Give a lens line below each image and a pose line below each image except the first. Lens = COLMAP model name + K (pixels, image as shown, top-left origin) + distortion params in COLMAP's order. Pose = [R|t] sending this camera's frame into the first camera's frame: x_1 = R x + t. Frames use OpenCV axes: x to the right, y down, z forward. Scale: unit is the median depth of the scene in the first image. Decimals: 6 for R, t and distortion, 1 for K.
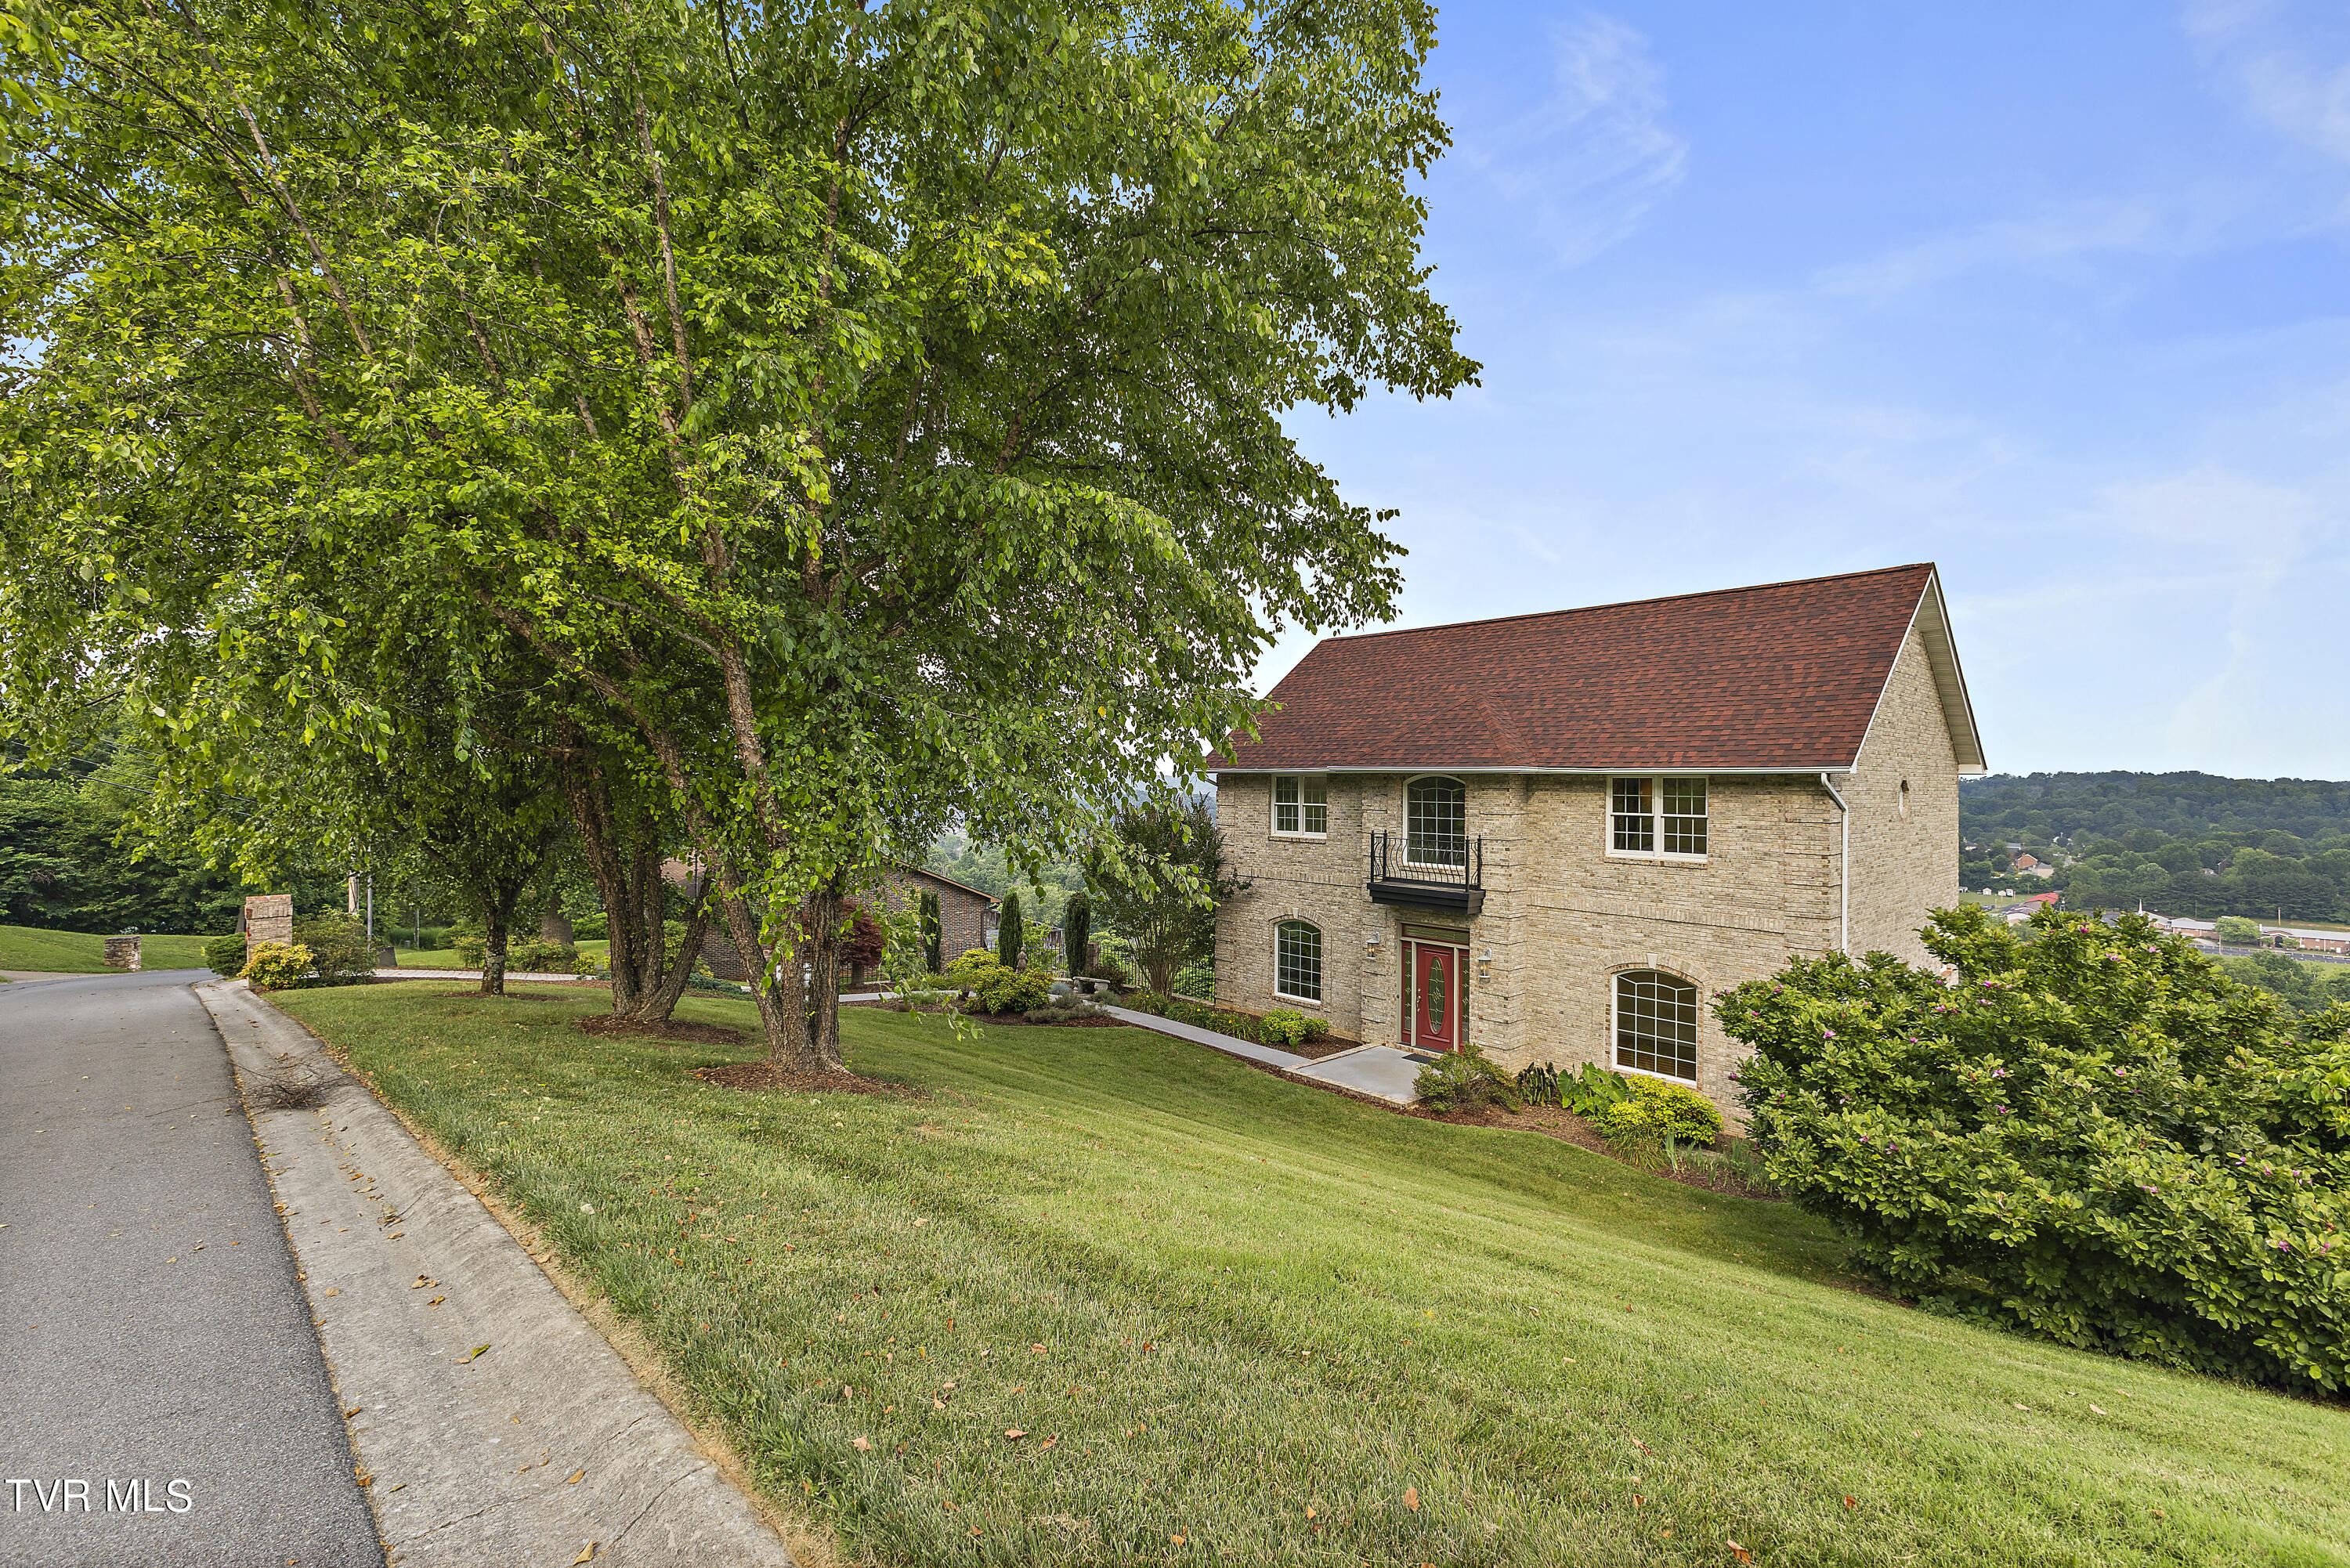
lens RADIAL K [[1023.7, 0, 1169.8], [0, 1023.7, 778.4], [0, 0, 1]] dist [0.002615, 0.000221]
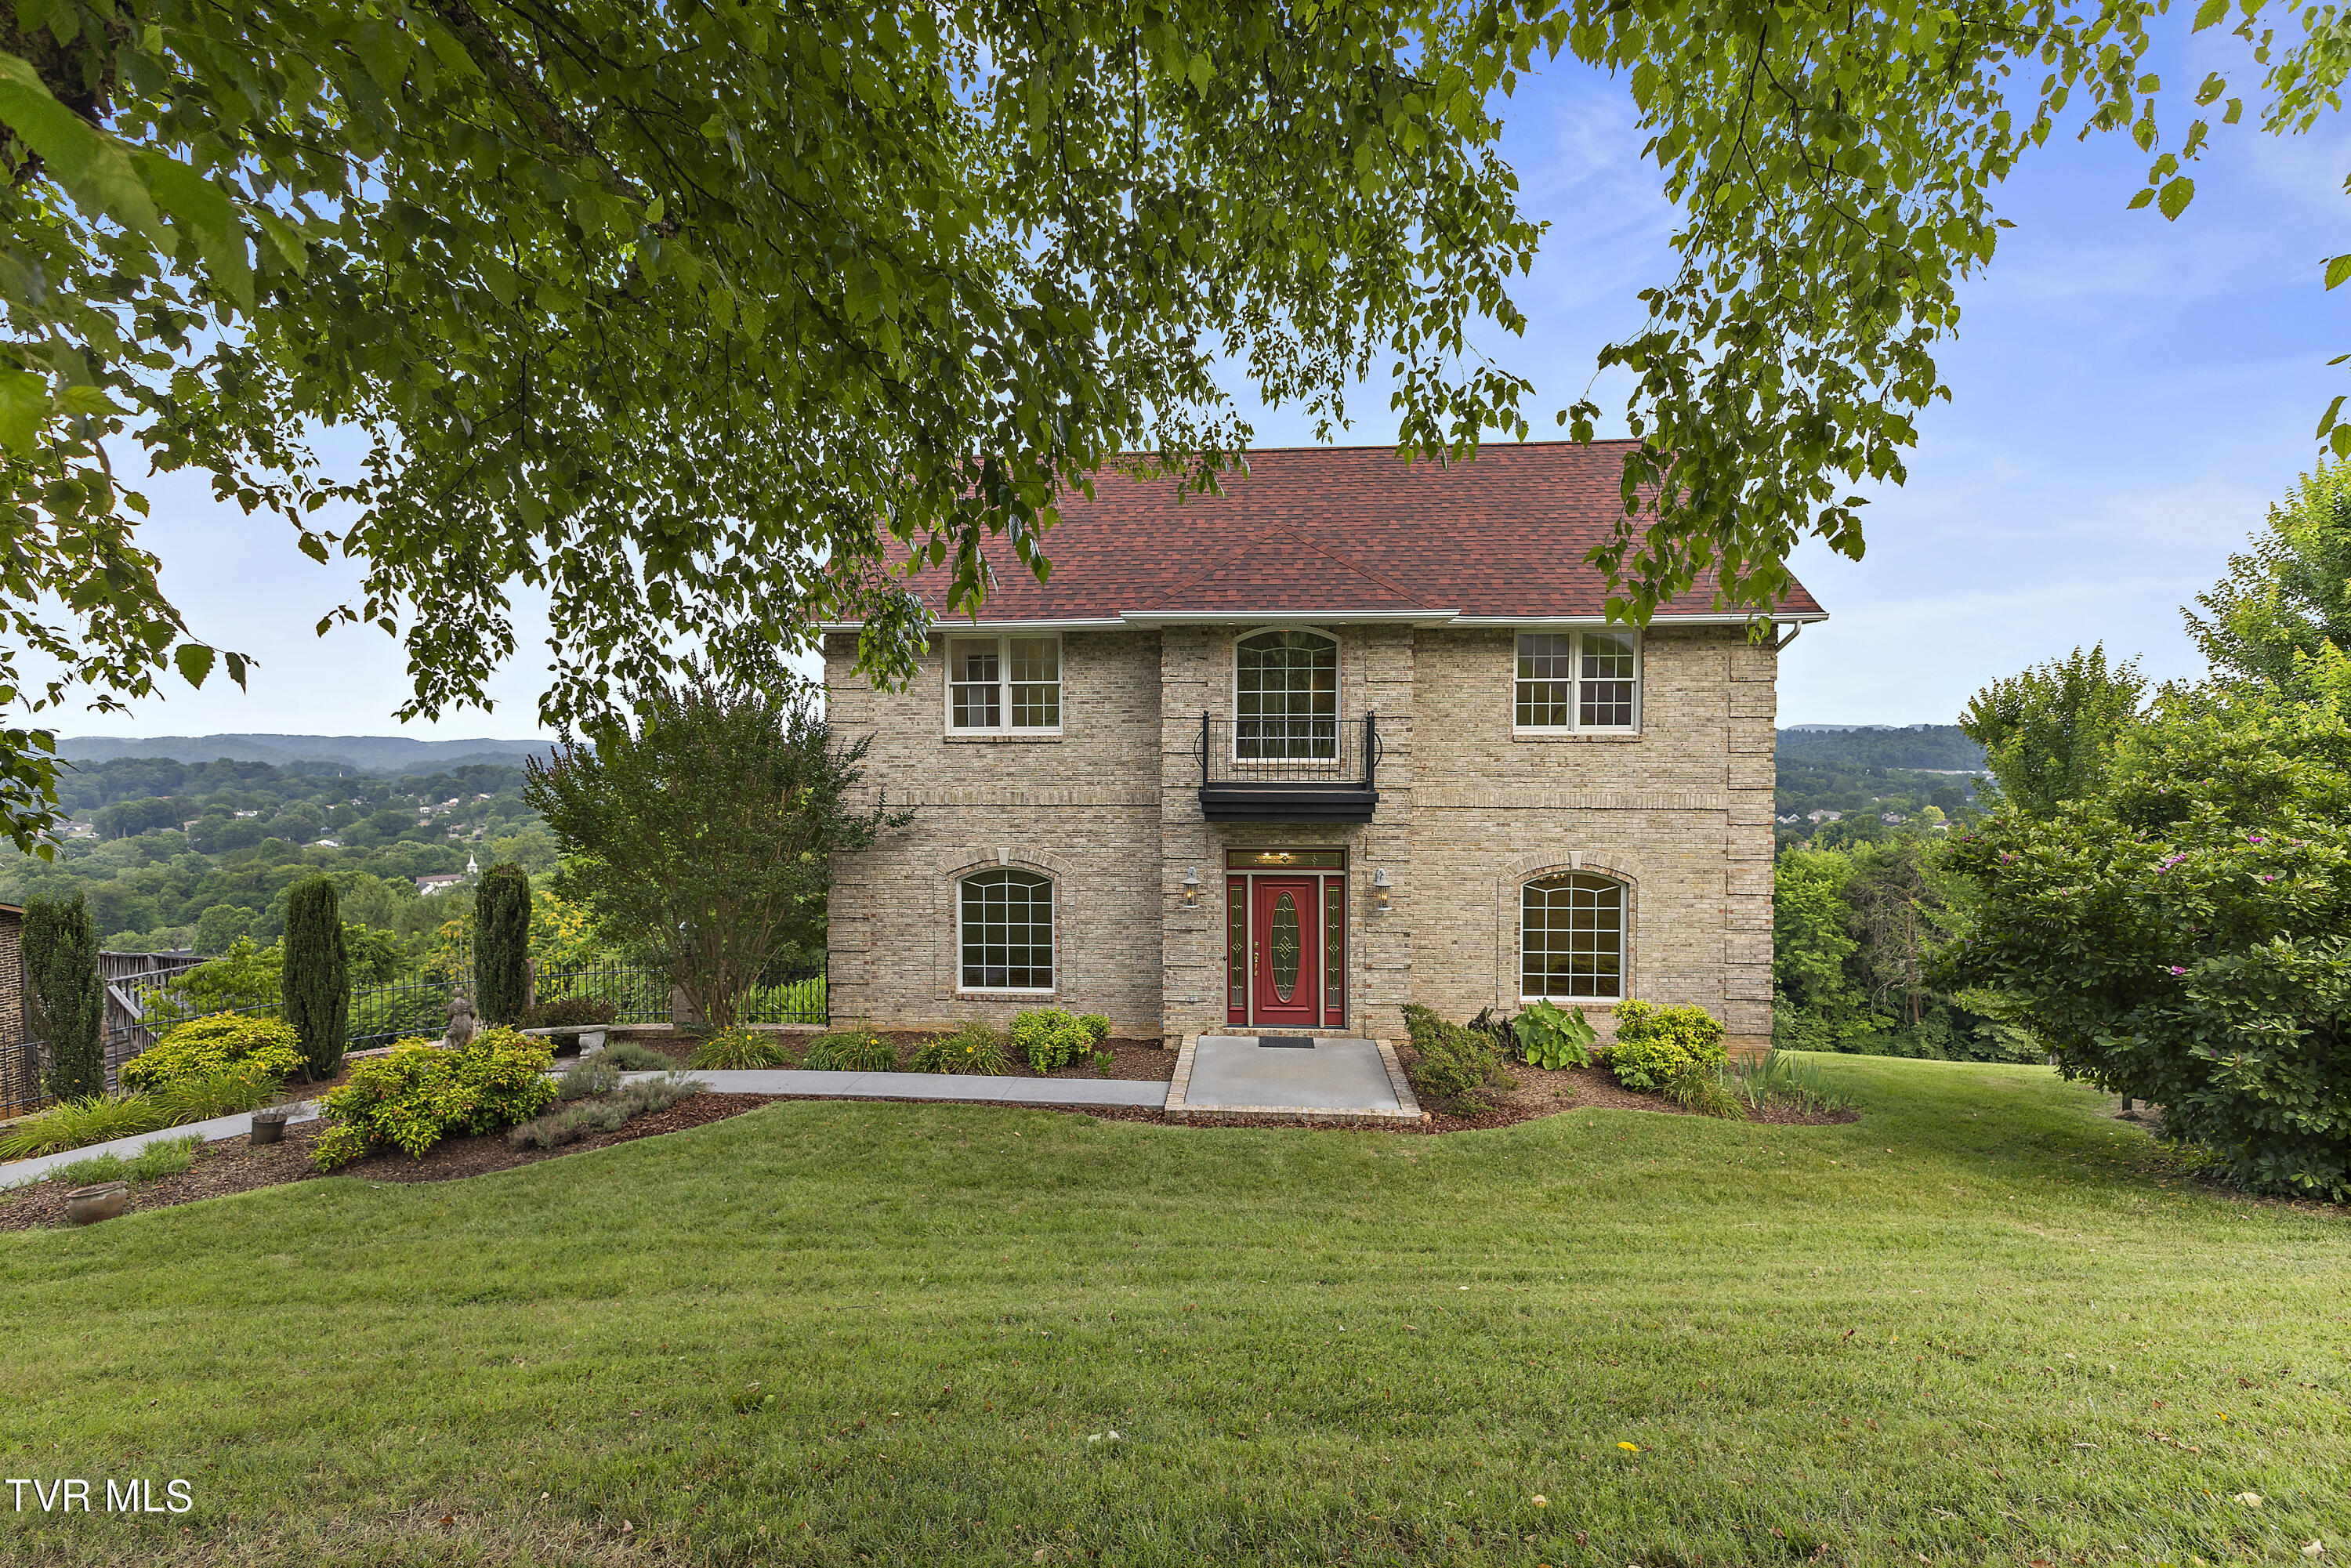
lens RADIAL K [[1024.2, 0, 1179.7], [0, 1024.2, 781.7], [0, 0, 1]] dist [0.002615, 0.000221]
pose [[0.719106, -0.035952, 0.693969, -0.271267], [0.006167, 0.998952, 0.045361, 0.067924], [-0.694873, -0.028340, 0.718574, 0.556570]]
